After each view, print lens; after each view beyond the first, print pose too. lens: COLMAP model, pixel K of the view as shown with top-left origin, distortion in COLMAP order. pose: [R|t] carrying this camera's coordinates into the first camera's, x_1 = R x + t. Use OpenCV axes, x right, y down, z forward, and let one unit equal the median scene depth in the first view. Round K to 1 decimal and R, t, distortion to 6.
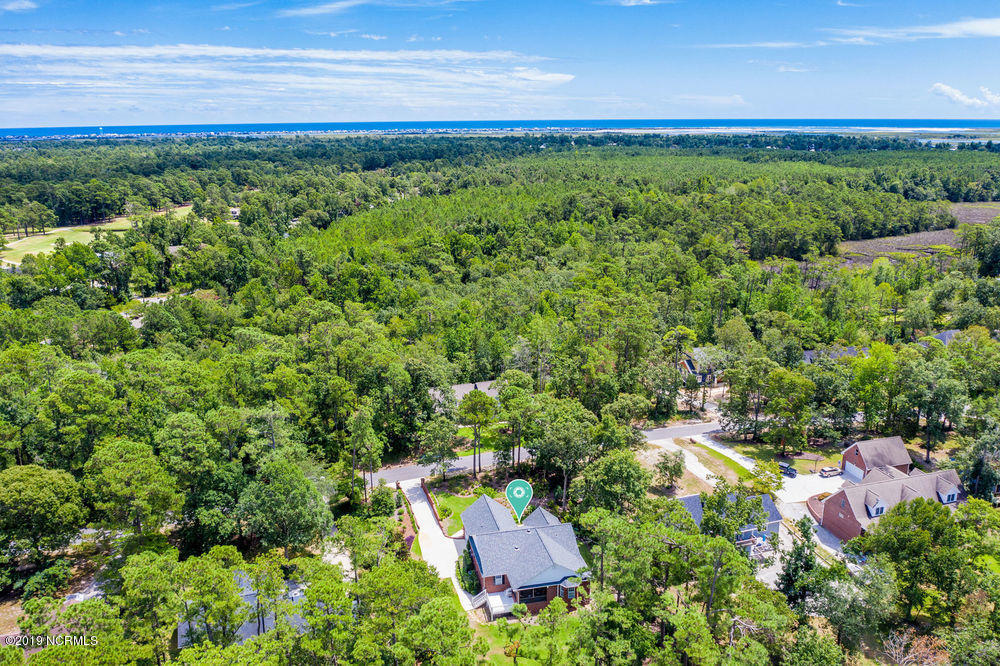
lens RADIAL K [[773.6, 0, 500.0], [0, 773.6, 333.0], [0, 0, 1]] dist [-0.035837, 0.004388]
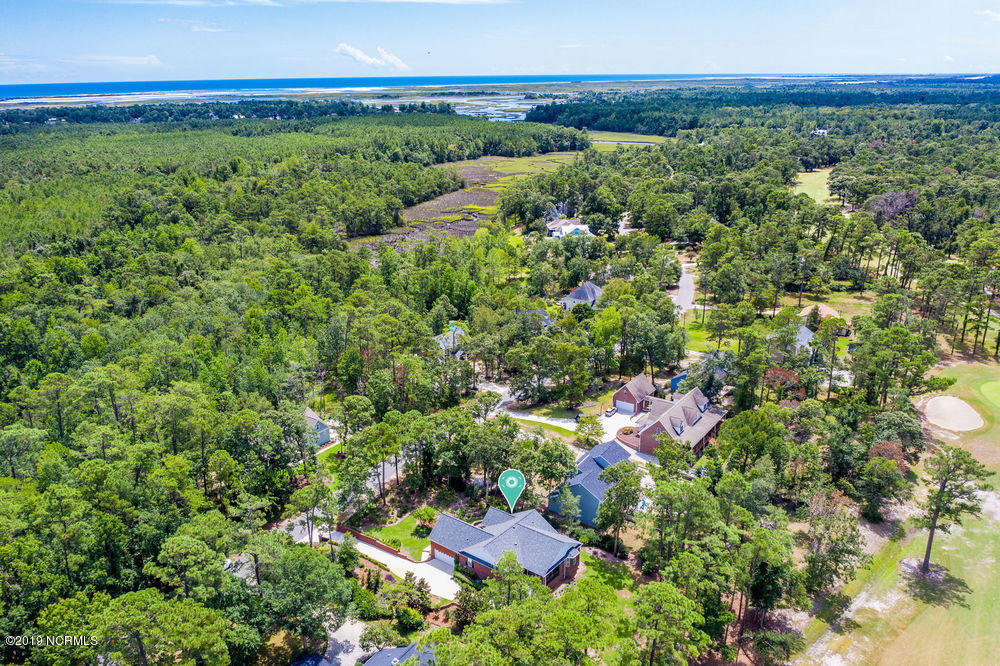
lens RADIAL K [[773.6, 0, 500.0], [0, 773.6, 333.0], [0, 0, 1]] dist [-0.035837, 0.004388]
pose [[0.770722, -0.203418, 0.603828, -0.105865], [0.174706, 0.978817, 0.106750, -0.026961], [-0.612752, 0.023218, 0.789934, 0.013823]]
